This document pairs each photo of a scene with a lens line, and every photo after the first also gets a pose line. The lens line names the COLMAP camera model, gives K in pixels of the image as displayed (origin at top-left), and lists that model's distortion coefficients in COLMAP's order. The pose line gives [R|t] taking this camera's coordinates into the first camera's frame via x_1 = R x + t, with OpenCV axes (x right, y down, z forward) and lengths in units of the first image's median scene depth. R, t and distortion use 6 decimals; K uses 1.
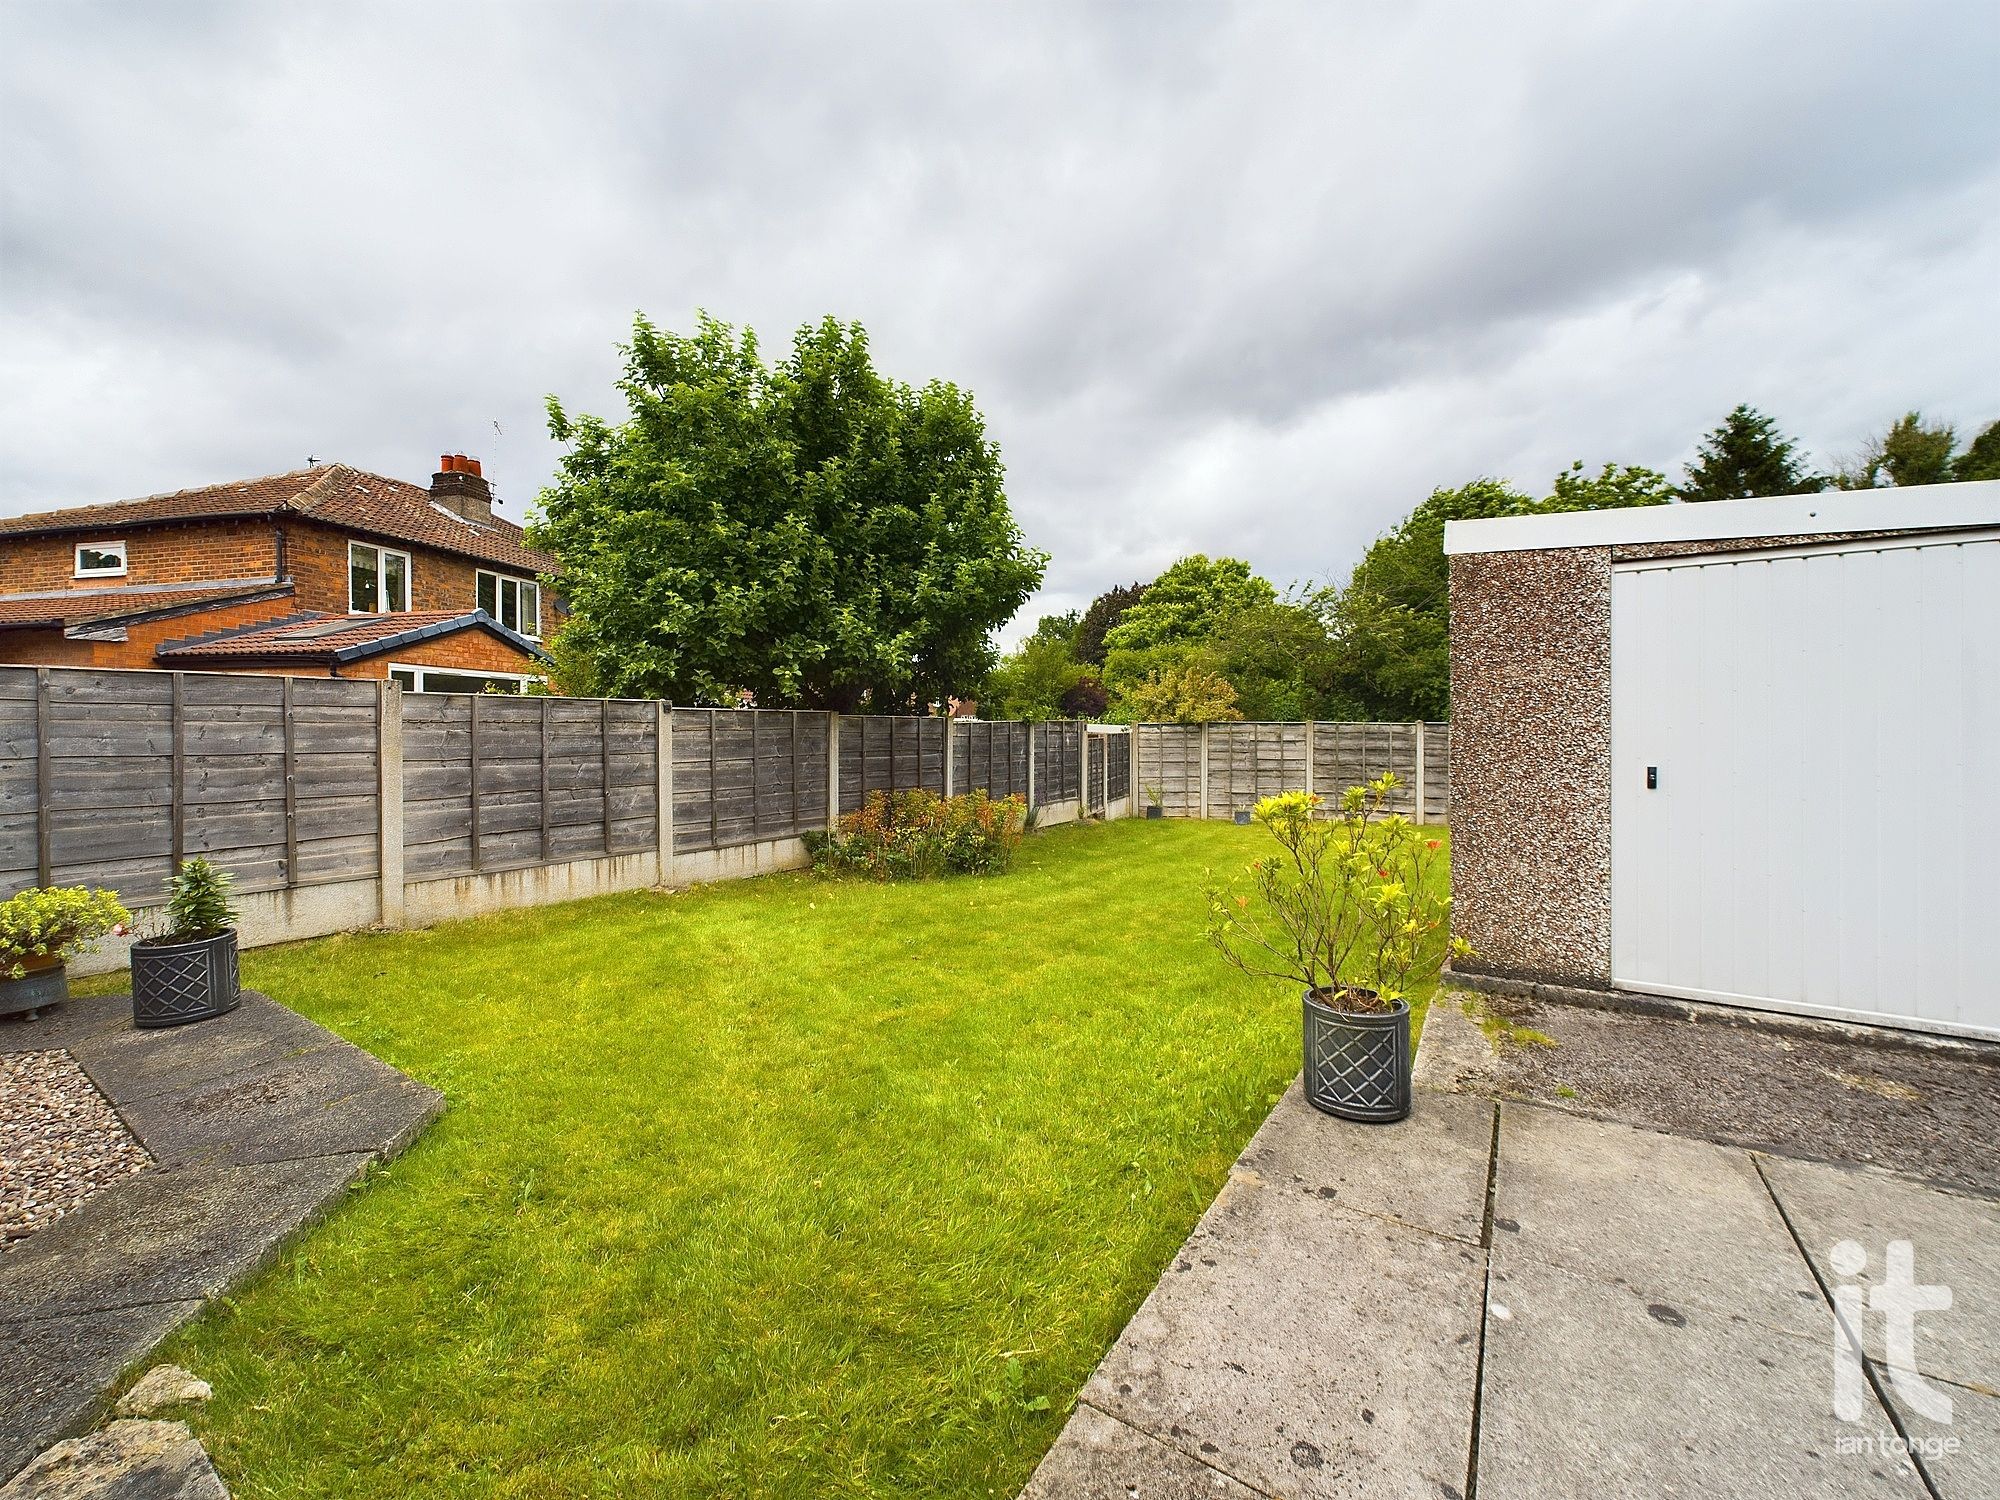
lens RADIAL K [[804.3, 0, 1002.3], [0, 804.3, 729.9], [0, 0, 1]] dist [0.000190, 0.000241]
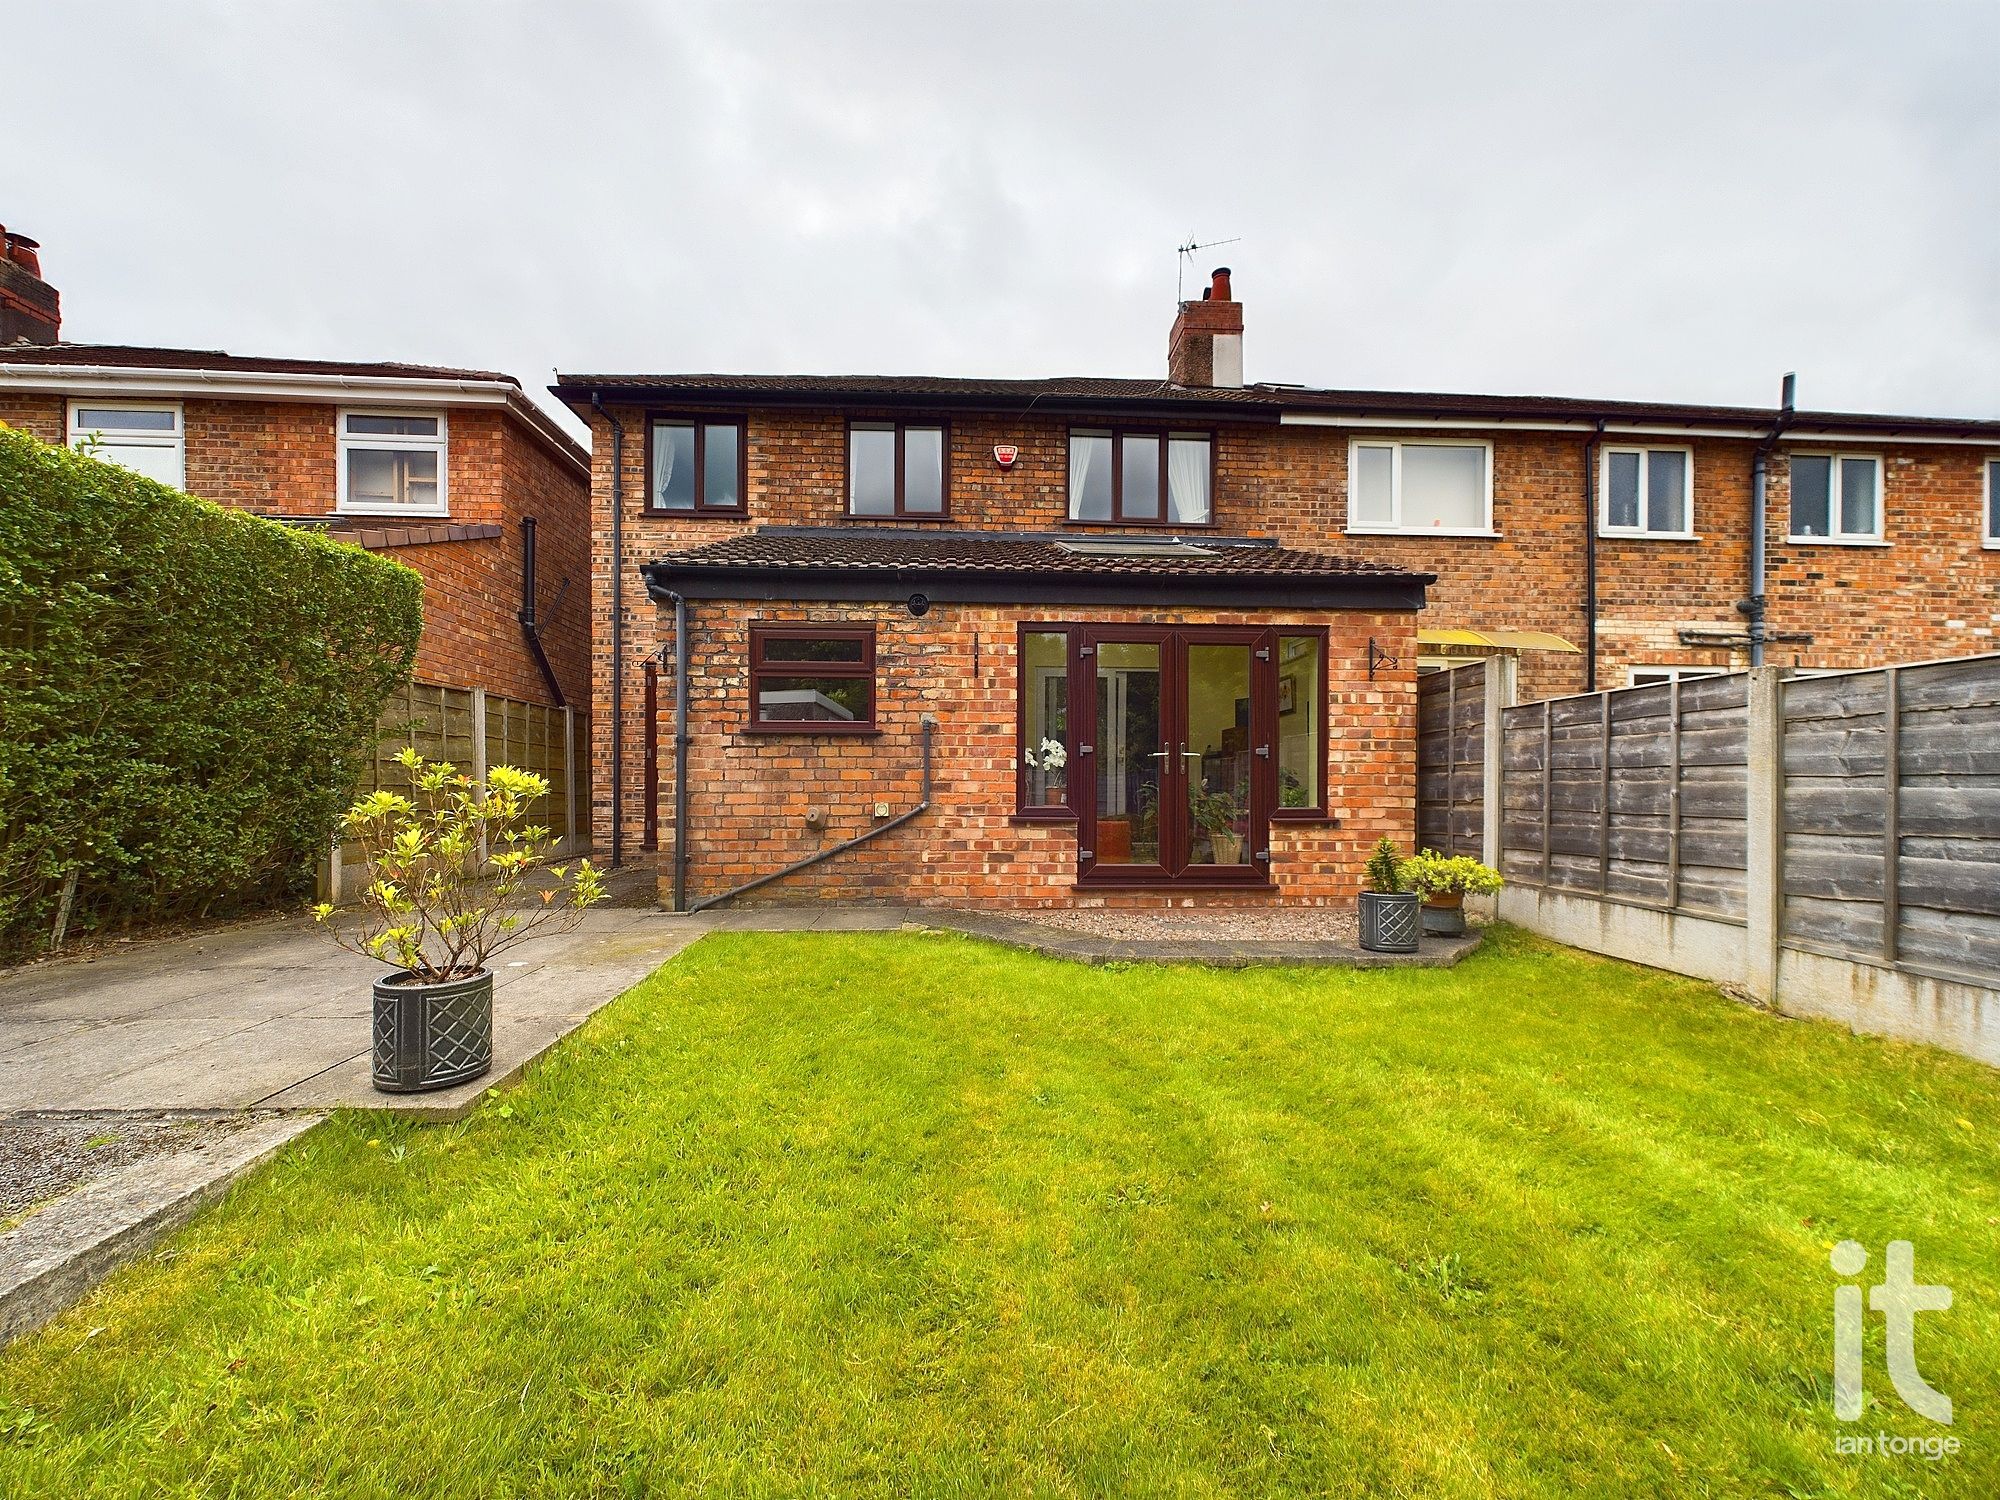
lens RADIAL K [[795.8, 0, 1002.4], [0, 795.8, 828.5], [0, 0, 1]] dist [0.000955, -0.000118]
pose [[-0.793714, 0.031192, -0.607491, 0.166368], [-0.002767, 0.998489, 0.054883, 0.033150], [0.608285, 0.045243, -0.792428, 0.782410]]
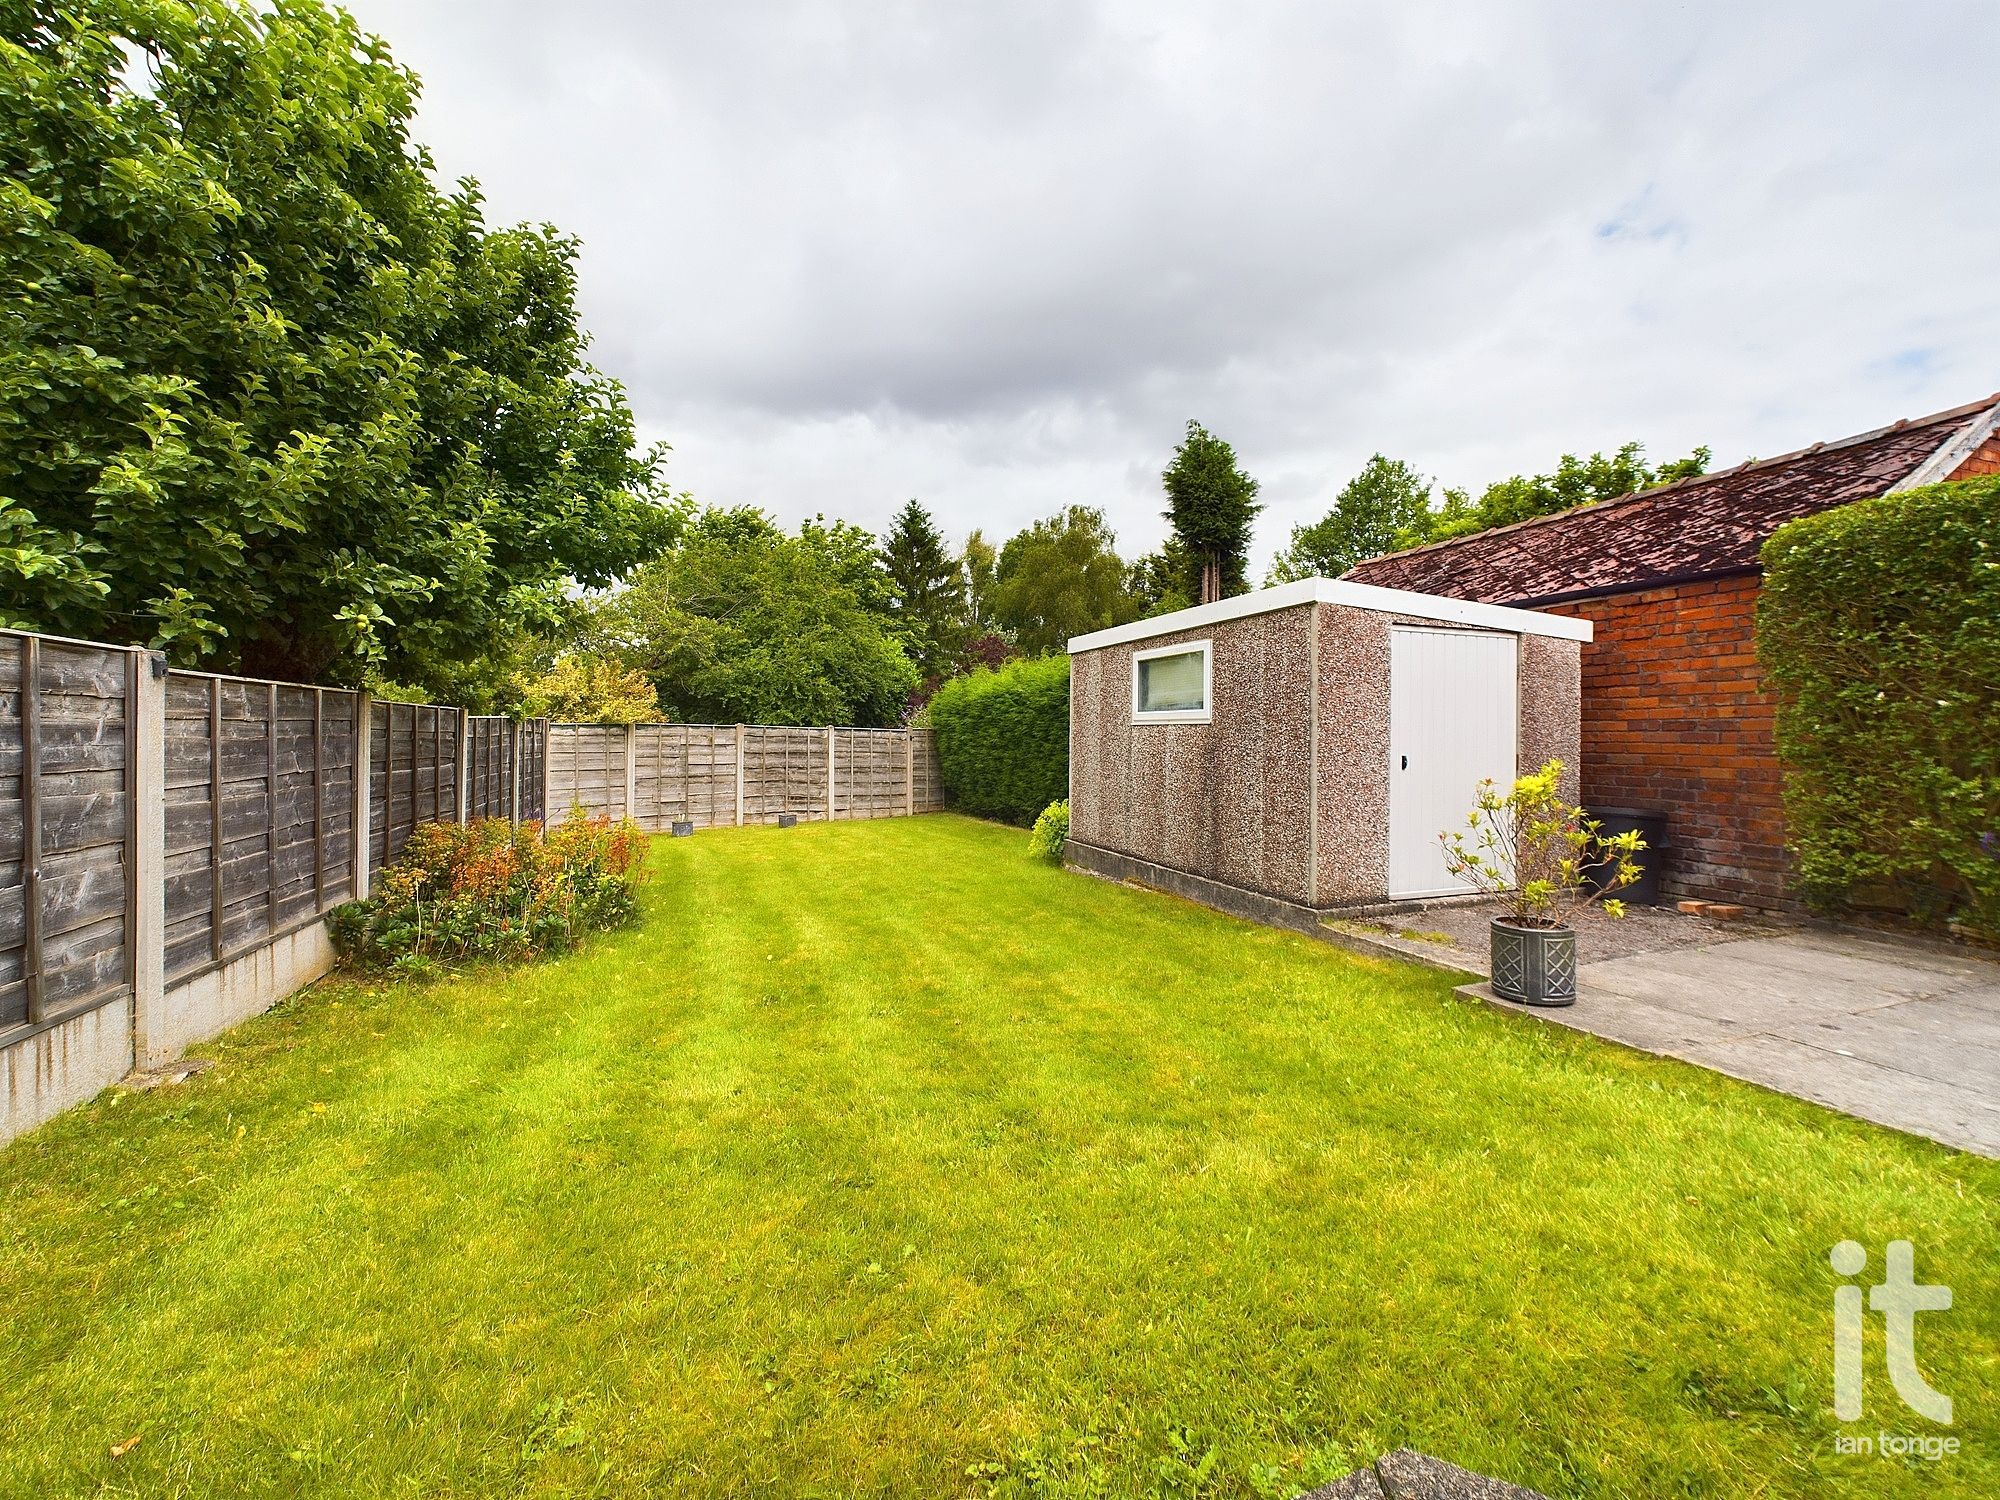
lens RADIAL K [[804.3, 0, 1002.3], [0, 804.3, 729.9], [0, 0, 1]] dist [0.000190, 0.000241]
pose [[0.600472, 0.011776, 0.799559, -0.434652], [-0.006149, 0.999930, -0.010110, 0.007611], [-0.799622, 0.001155, 0.600502, 0.317328]]
